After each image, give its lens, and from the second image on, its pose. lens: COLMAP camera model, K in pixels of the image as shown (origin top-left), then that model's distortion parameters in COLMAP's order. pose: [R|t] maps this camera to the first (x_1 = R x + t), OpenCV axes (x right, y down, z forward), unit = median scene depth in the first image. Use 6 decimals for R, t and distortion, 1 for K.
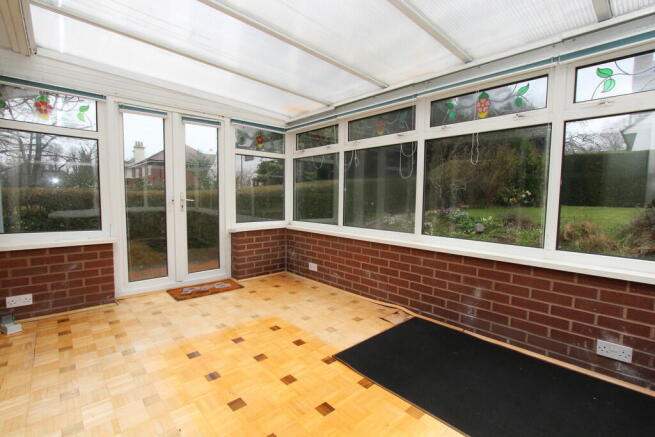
lens RADIAL K [[303.6, 0, 327.5], [0, 303.6, 218.5], [0, 0, 1]] dist [-0.002420, 0.000263]
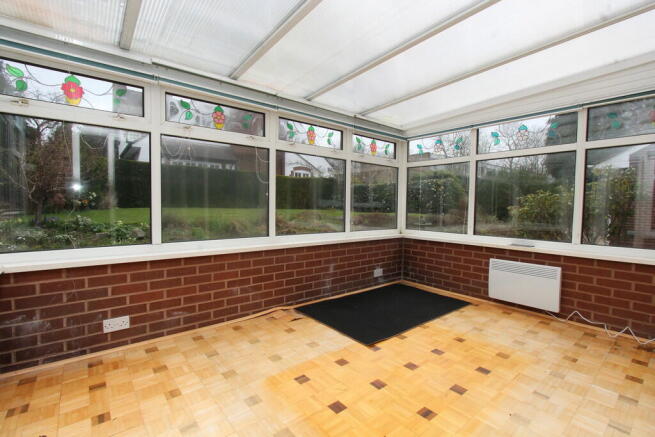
lens RADIAL K [[303.6, 0, 327.5], [0, 303.6, 218.5], [0, 0, 1]] dist [-0.002420, 0.000263]
pose [[0.054504, -0.049389, 0.997291, -0.762610], [0.064422, 0.996869, 0.045848, -0.047373], [-0.996433, 0.061749, 0.057515, 0.753049]]
